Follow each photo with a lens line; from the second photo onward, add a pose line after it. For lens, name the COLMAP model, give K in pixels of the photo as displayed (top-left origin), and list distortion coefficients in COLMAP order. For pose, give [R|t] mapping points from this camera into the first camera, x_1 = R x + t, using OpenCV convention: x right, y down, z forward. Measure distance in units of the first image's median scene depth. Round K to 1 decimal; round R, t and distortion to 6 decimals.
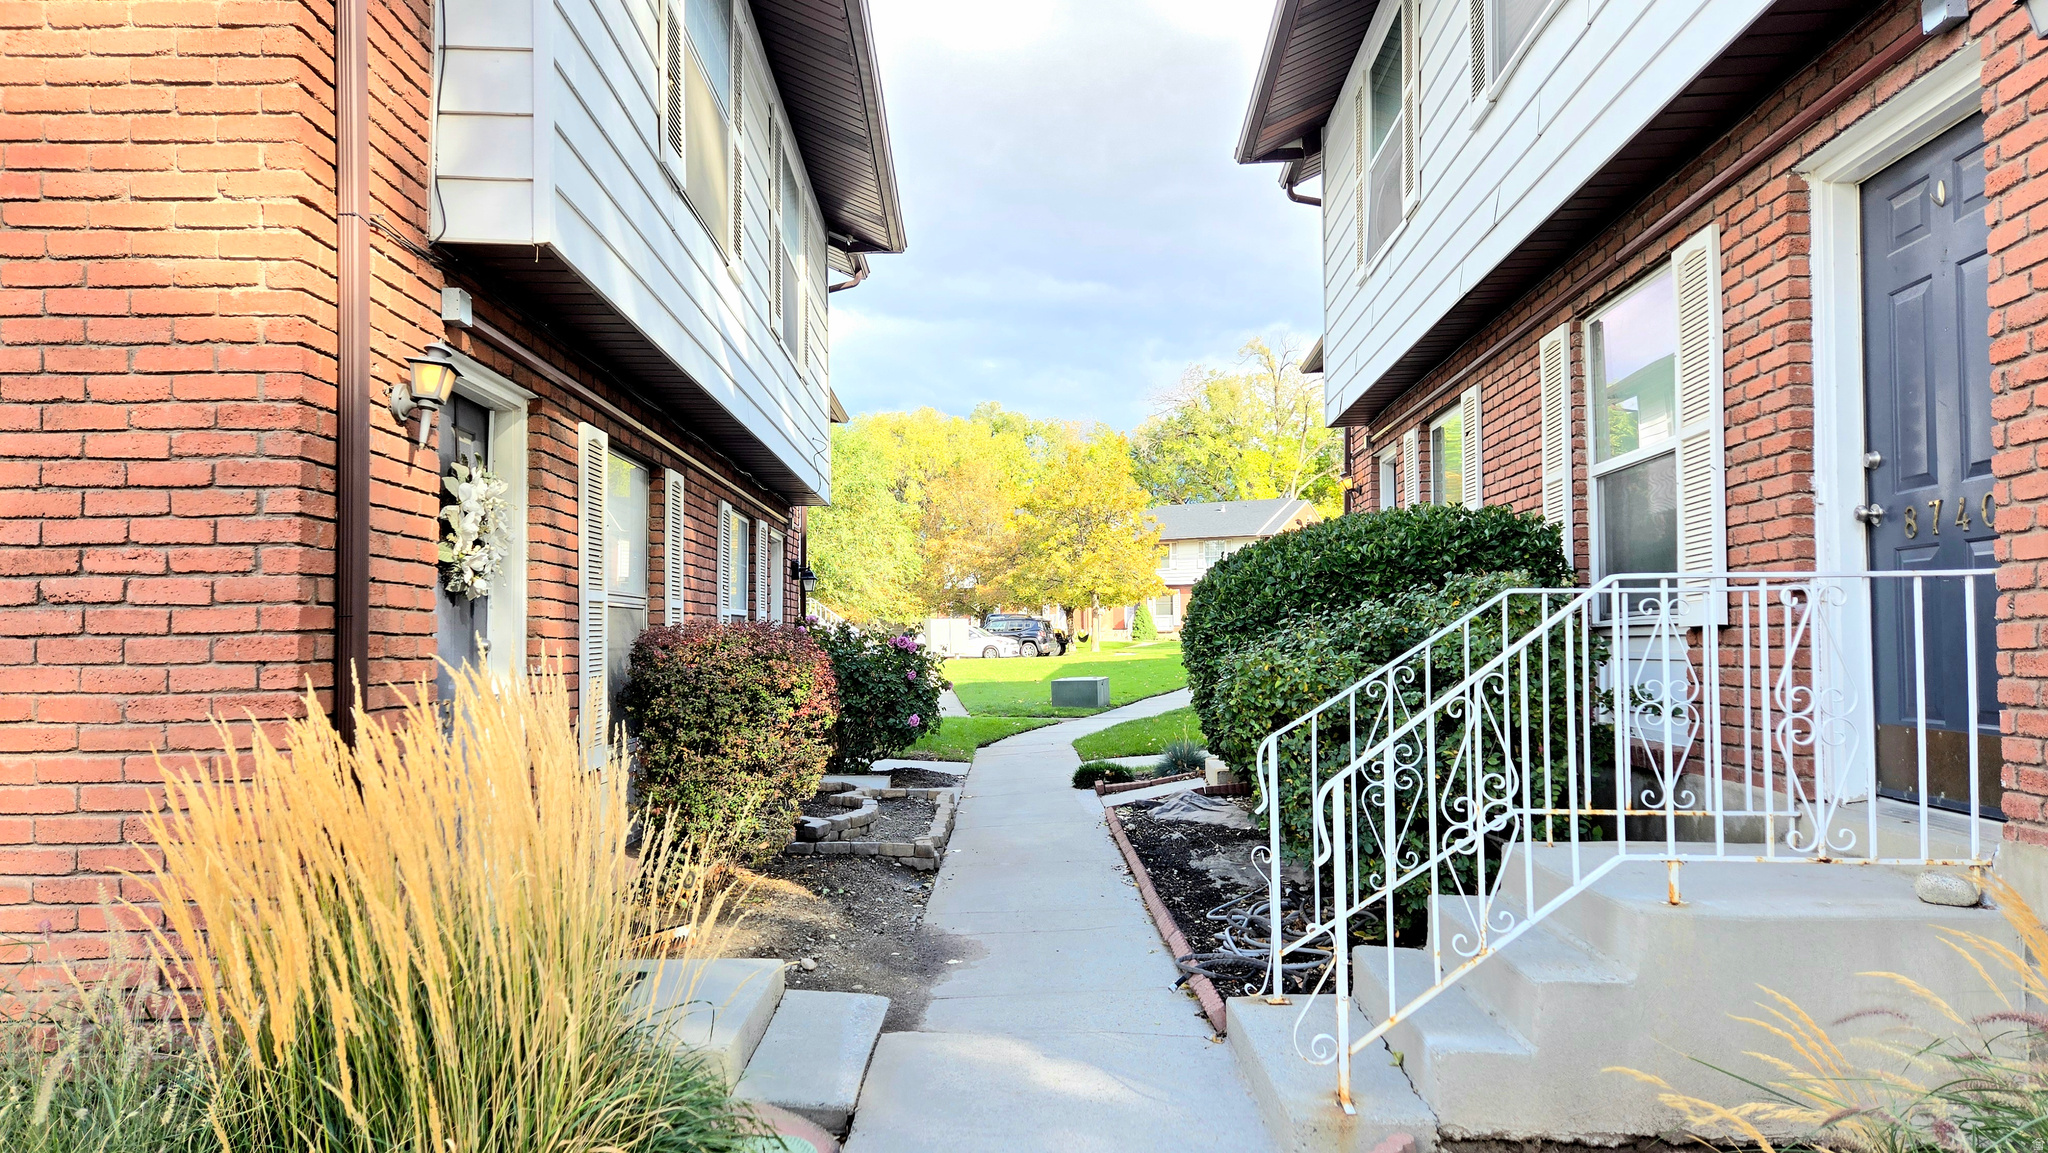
lens RADIAL K [[1370.7, 0, 1024.7], [0, 1370.7, 583.3], [0, 0, 1]] dist [0.081067, -0.045569]
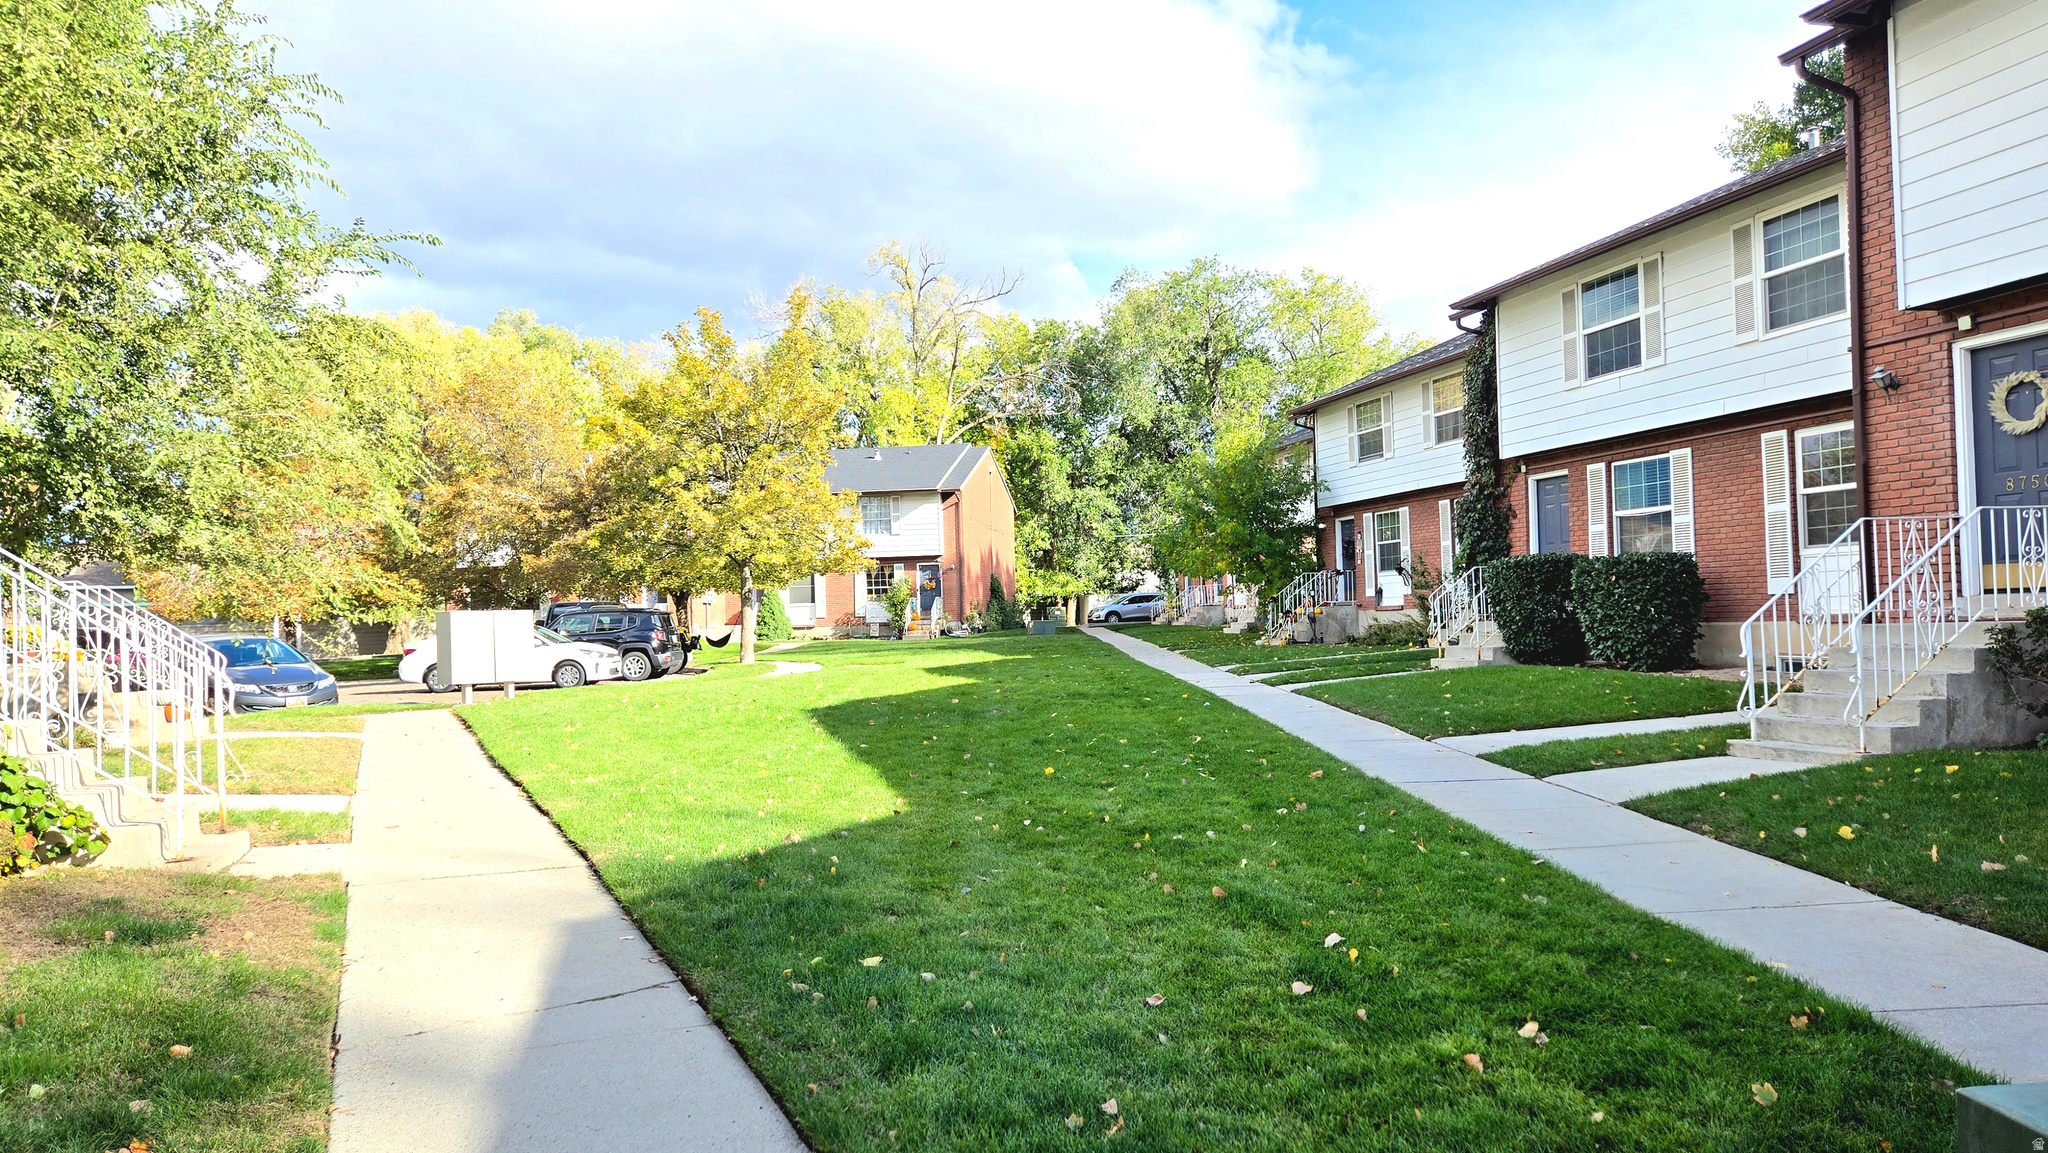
lens RADIAL K [[1370.7, 0, 1023.6], [0, 1370.7, 579.3], [0, 0, 1]] dist [0.081067, -0.045569]
pose [[0.942664, -0.007016, 0.333670, -0.031740], [0.005900, 0.999973, 0.004357, 0.010688], [-0.333692, -0.002138, 0.942680, 0.372746]]
